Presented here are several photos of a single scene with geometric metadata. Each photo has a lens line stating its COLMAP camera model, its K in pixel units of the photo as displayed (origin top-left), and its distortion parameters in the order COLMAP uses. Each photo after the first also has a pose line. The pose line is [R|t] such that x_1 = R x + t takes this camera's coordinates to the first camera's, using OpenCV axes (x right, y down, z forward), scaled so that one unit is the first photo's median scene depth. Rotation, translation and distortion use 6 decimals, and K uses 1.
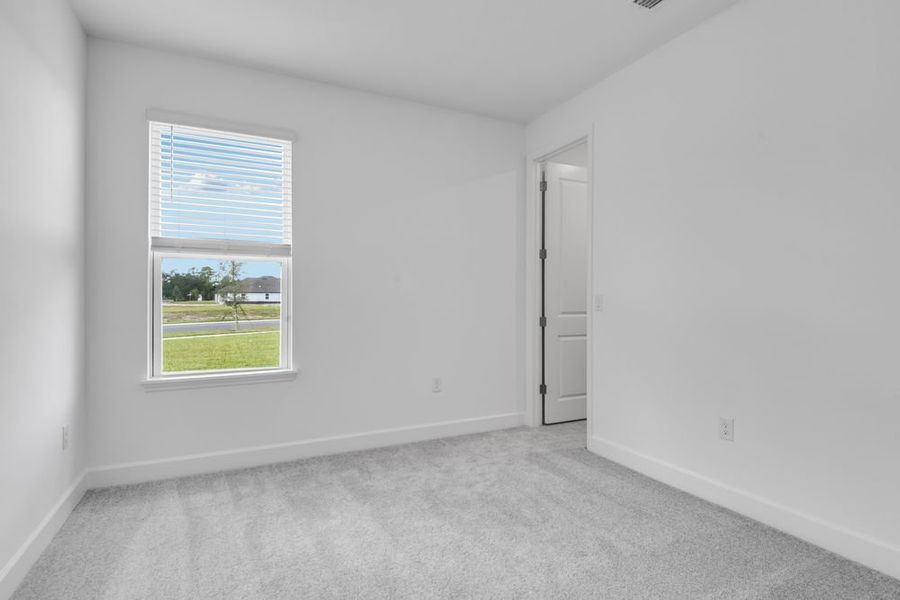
lens RADIAL K [[473.7, 0, 447.7], [0, 473.7, 307.9], [0, 0, 1]] dist [0.023787, -0.022455]
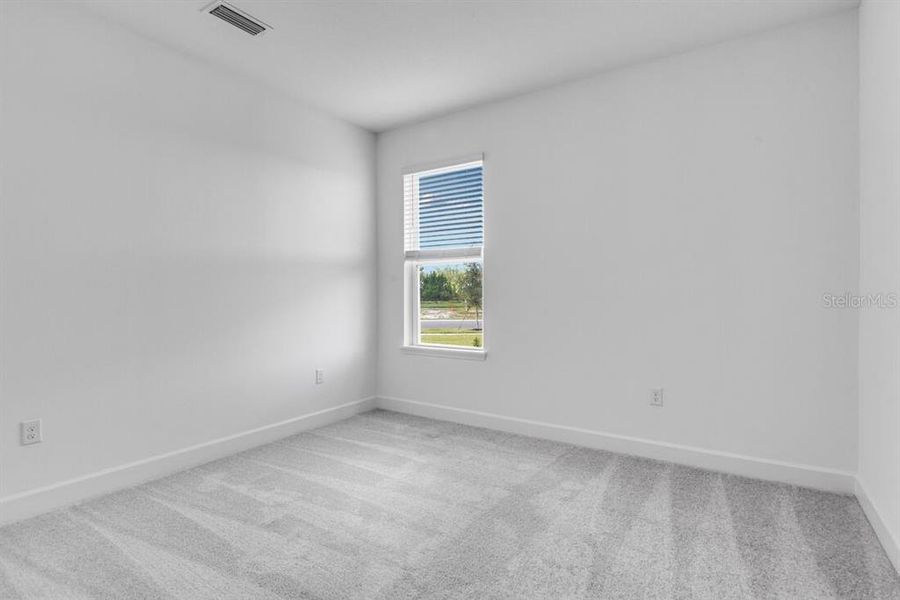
lens RADIAL K [[473.7, 0, 447.7], [0, 473.7, 307.9], [0, 0, 1]] dist [0.023787, -0.022455]
pose [[0.495667, 0.028303, -0.868051, 0.750059], [-0.005123, 0.999547, 0.029665, -0.016755], [0.868498, -0.010257, 0.495587, 0.366739]]
